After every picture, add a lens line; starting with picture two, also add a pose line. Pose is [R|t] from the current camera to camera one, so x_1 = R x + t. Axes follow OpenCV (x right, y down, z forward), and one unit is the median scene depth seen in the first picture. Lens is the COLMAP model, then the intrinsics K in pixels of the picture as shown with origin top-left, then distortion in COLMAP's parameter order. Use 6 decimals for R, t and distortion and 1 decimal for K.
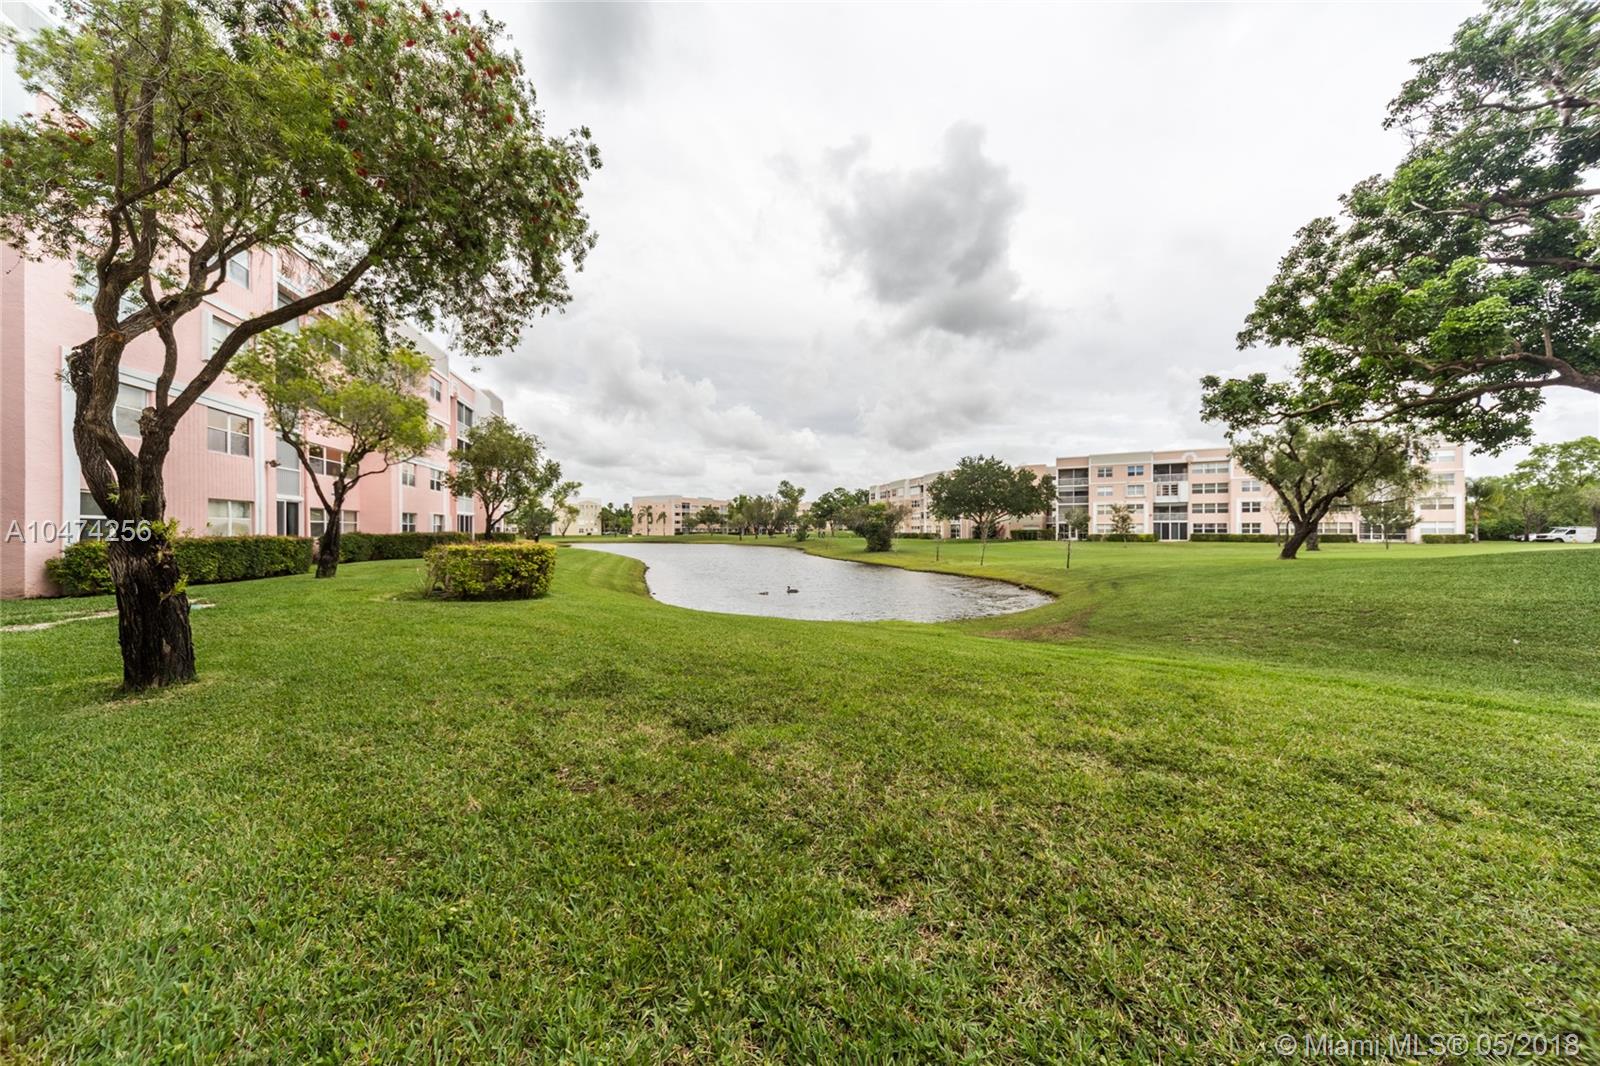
lens RADIAL K [[554.4, 0, 799.8], [0, 554.4, 532.1], [0, 0, 1]] dist [0.004970, -0.000197]
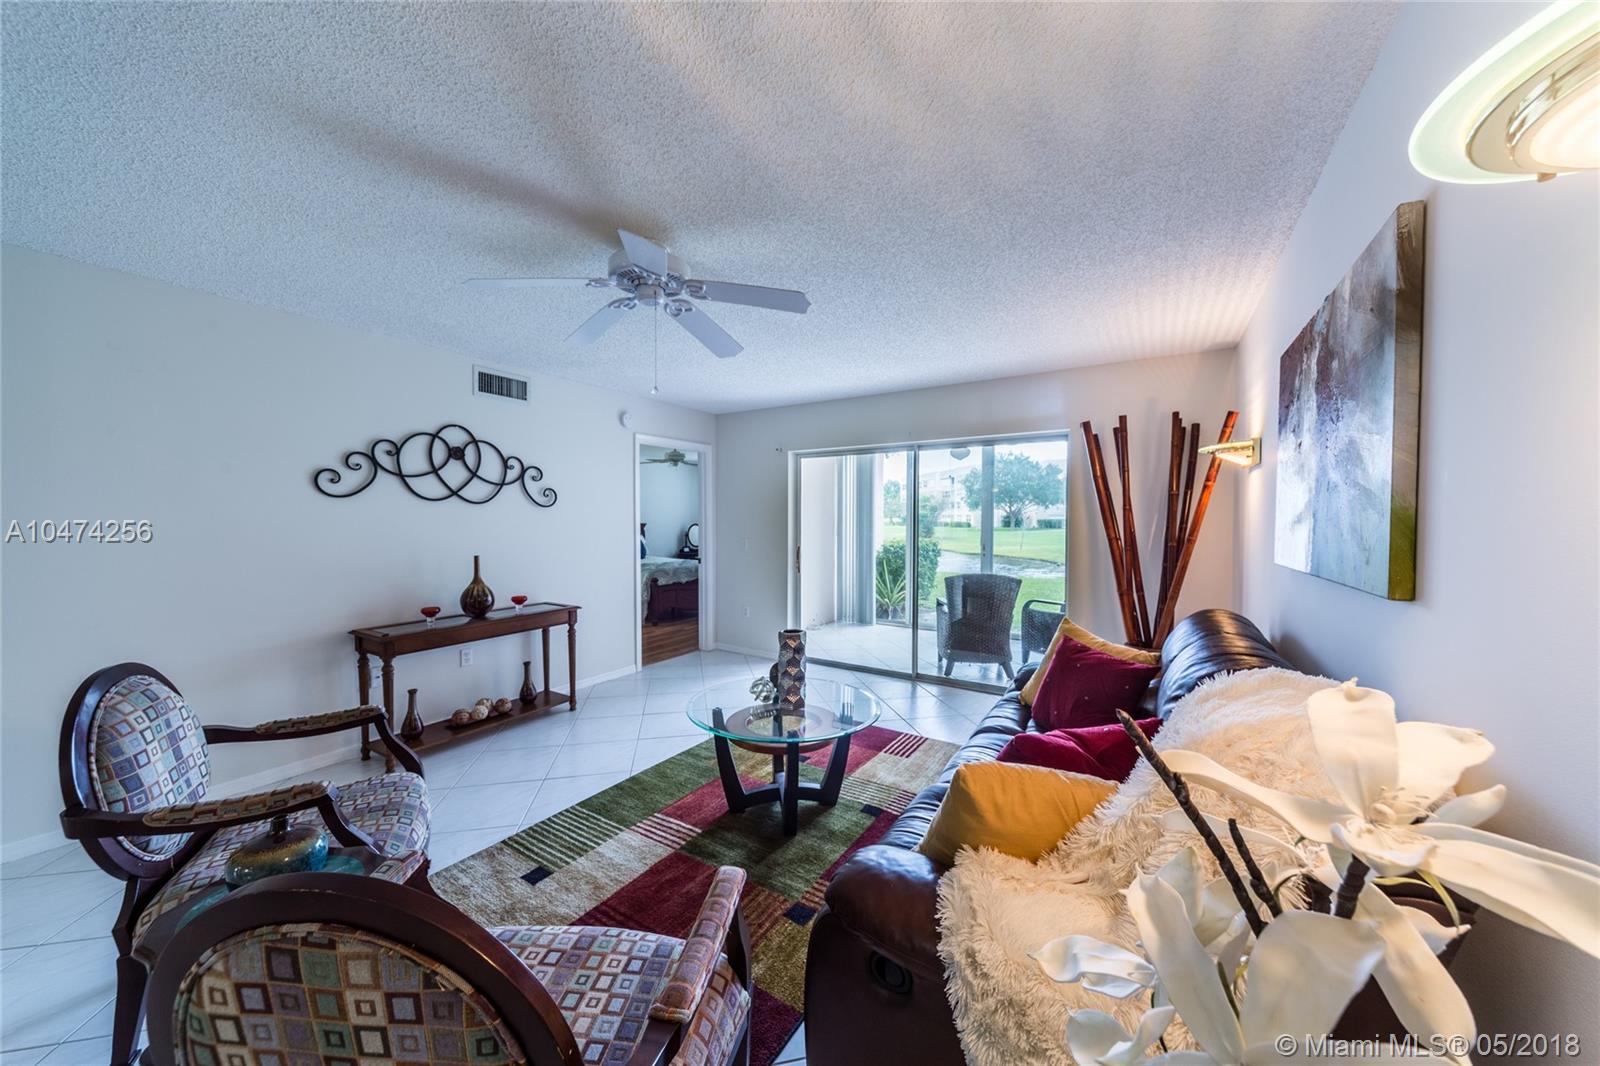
lens RADIAL K [[554.4, 0, 799.8], [0, 554.4, 532.1], [0, 0, 1]] dist [0.004970, -0.000197]
pose [[0.999585, 0.004217, -0.028484, -0.061419], [-0.003576, 0.999739, 0.022548, -0.001781], [0.028572, -0.022437, 0.999340, -0.115383]]
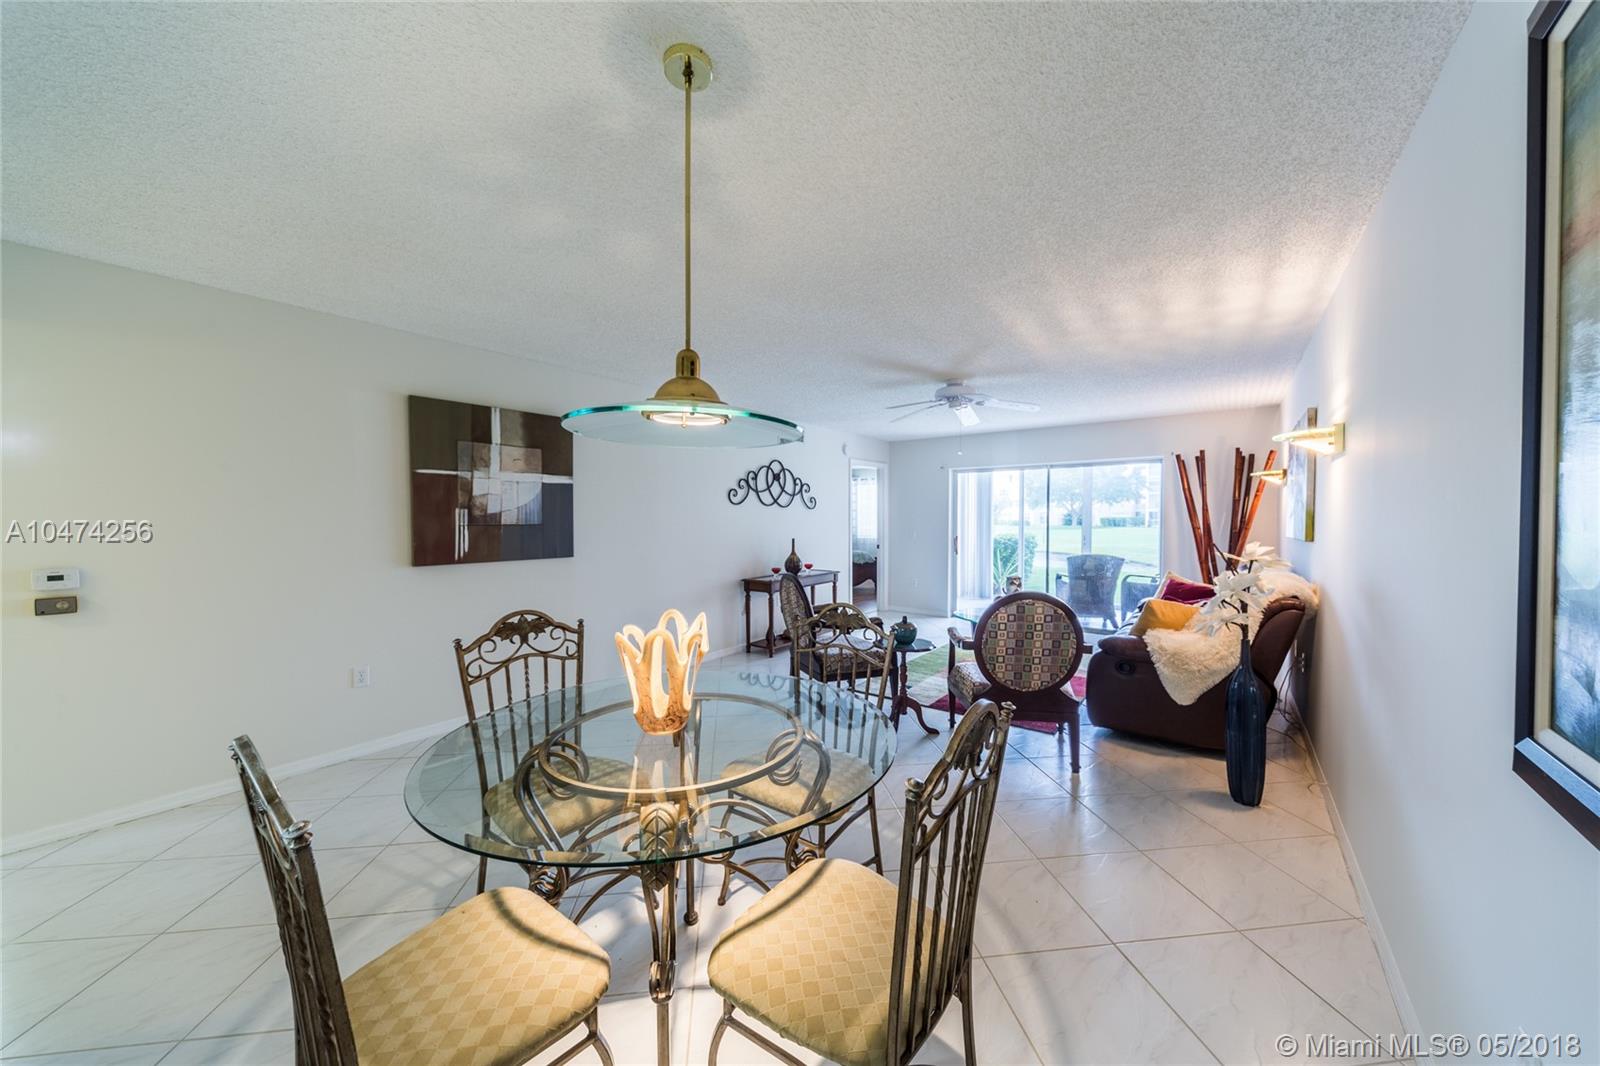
lens RADIAL K [[554.4, 0, 799.8], [0, 554.4, 532.1], [0, 0, 1]] dist [0.004970, -0.000197]
pose [[0.993231, 0.003999, -0.116085, -0.079496], [-0.001129, 0.999692, 0.024782, -0.001494], [0.116148, -0.024484, 0.992930, -0.146438]]
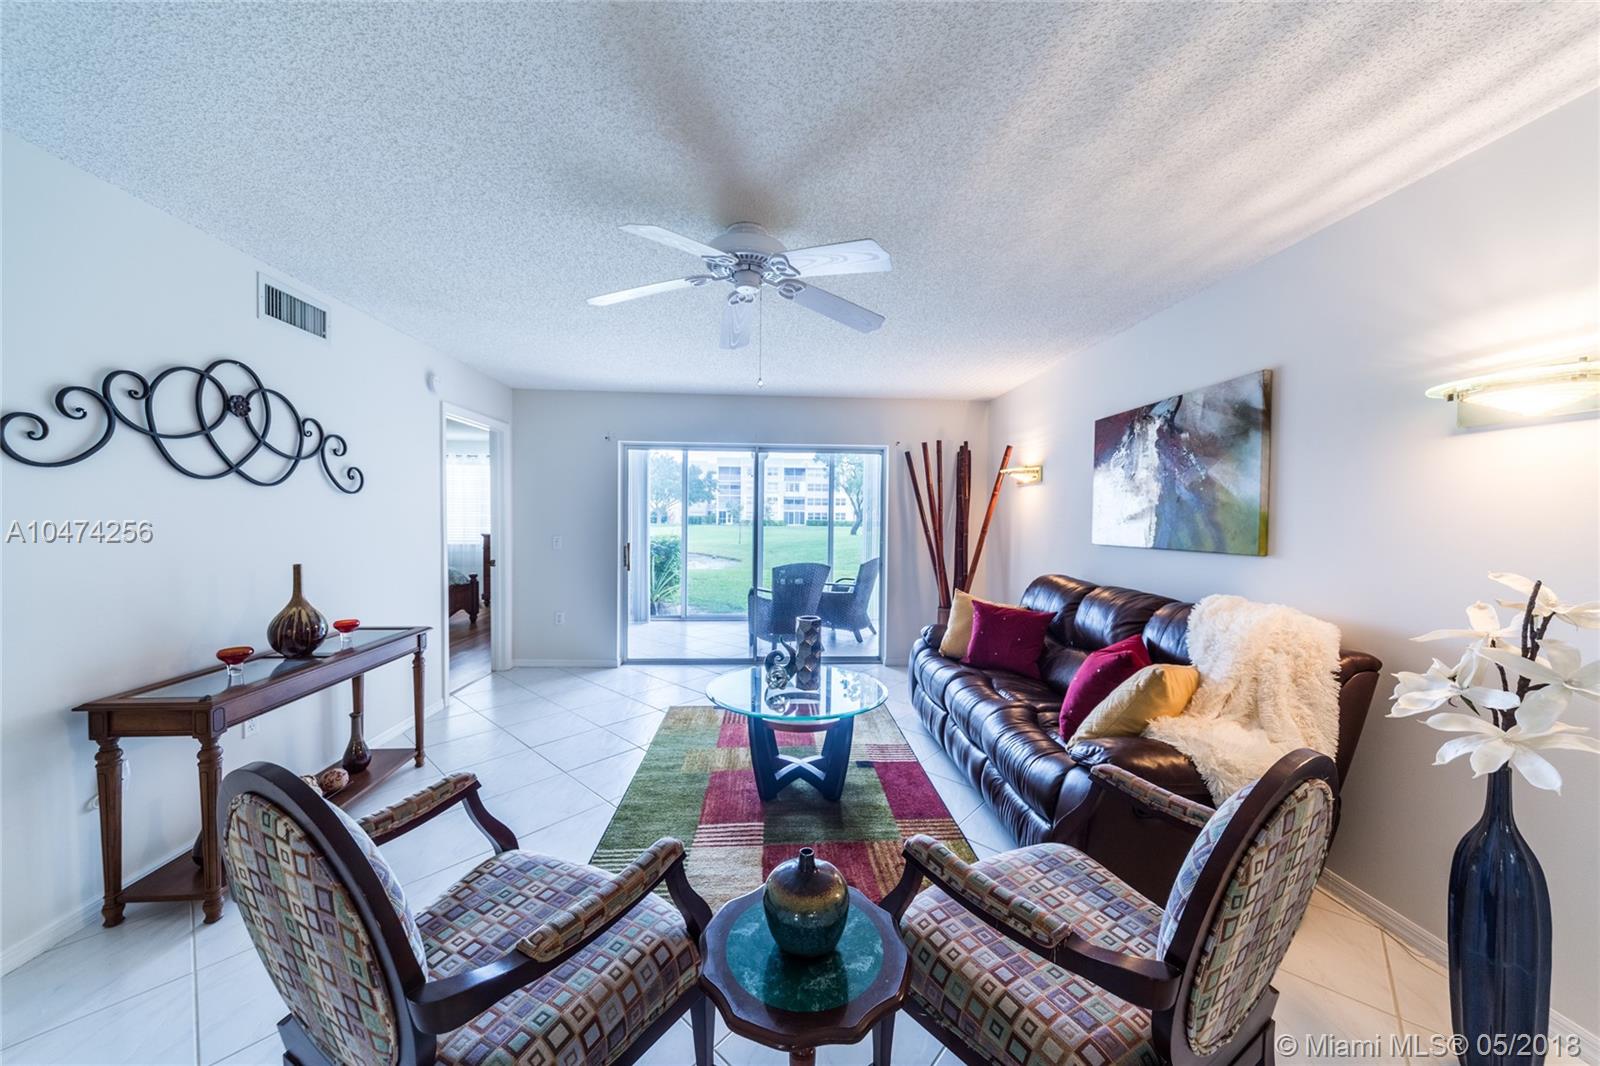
lens RADIAL K [[554.4, 0, 799.8], [0, 554.4, 532.1], [0, 0, 1]] dist [0.004970, -0.000197]
pose [[0.822645, -0.004982, 0.568533, -0.083939], [-0.011358, 0.999618, 0.025194, -0.001571], [-0.568441, -0.027183, 0.822275, -0.111317]]
